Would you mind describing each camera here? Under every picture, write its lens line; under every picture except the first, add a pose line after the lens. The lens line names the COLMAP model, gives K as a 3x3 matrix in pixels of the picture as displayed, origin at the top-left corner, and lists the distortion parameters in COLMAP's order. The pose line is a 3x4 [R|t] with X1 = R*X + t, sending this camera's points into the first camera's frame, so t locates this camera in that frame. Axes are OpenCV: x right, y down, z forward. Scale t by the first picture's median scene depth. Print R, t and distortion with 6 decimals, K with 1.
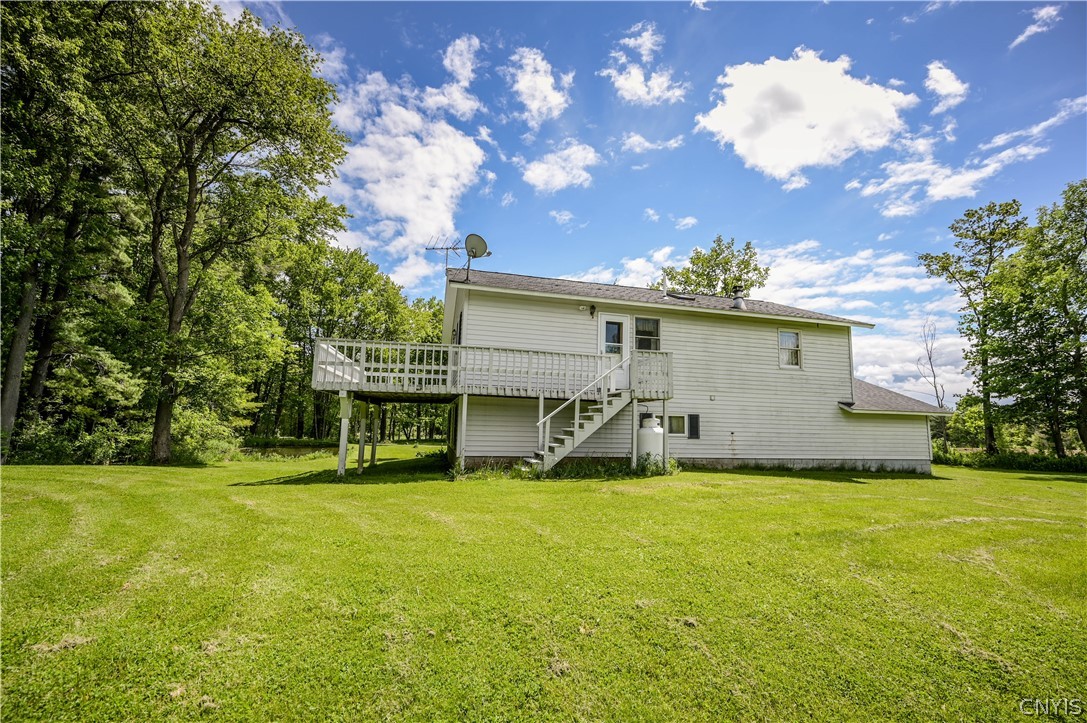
lens RADIAL K [[427.9, 0, 551.0], [0, 427.9, 368.3], [0, 0, 1]] dist [0.000697, 0.000106]
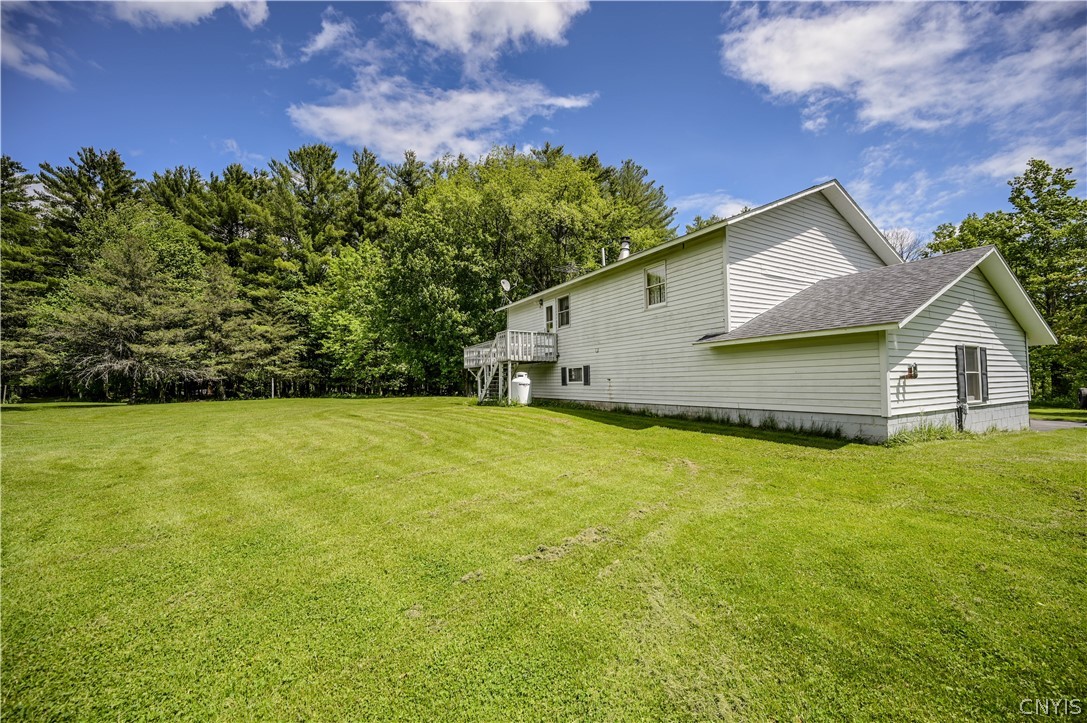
lens RADIAL K [[427.9, 0, 551.0], [0, 427.9, 368.3], [0, 0, 1]] dist [0.000697, 0.000106]
pose [[0.275534, -0.065508, -0.959057, 1.414425], [0.126166, 0.991510, -0.031477, 0.134945], [0.952976, -0.112327, 0.281459, 0.532529]]
